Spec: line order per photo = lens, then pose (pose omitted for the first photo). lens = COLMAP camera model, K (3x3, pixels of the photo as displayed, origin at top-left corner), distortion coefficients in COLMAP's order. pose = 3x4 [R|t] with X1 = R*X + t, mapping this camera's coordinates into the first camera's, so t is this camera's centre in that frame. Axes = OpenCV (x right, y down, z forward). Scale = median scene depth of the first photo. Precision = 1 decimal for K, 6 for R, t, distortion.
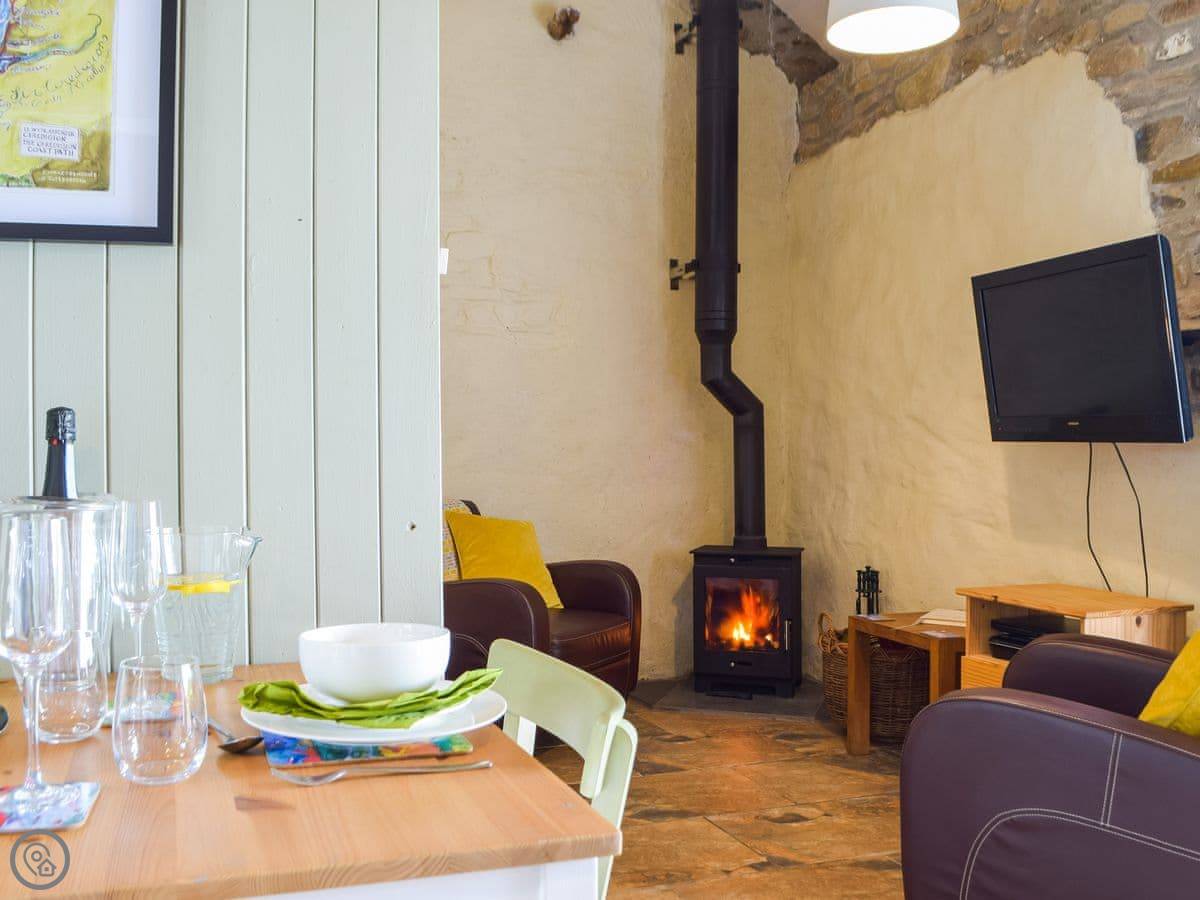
lens RADIAL K [[1079.9, 0, 600.0], [0, 1079.9, 450.0], [0, 0, 1]] dist [-0.106312, 0.008292]
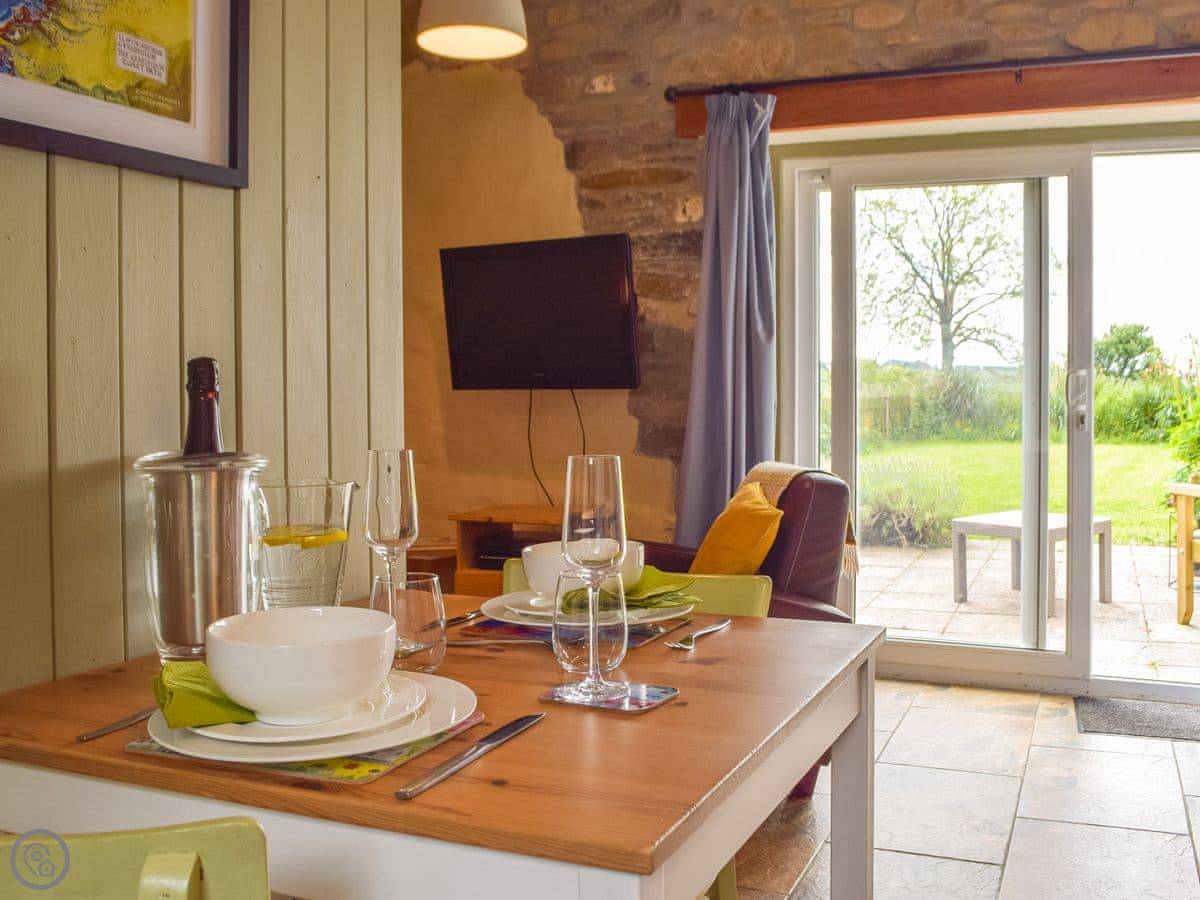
lens RADIAL K [[1154.7, 0, 600.0], [0, 1154.7, 450.0], [0, 0, 1]] dist [-0.154559, 0.094400]
pose [[0.663467, -0.048700, 0.746619, -0.482141], [0.019979, 0.998677, 0.047387, 0.001220], [-0.747938, -0.016523, 0.663562, 0.032206]]
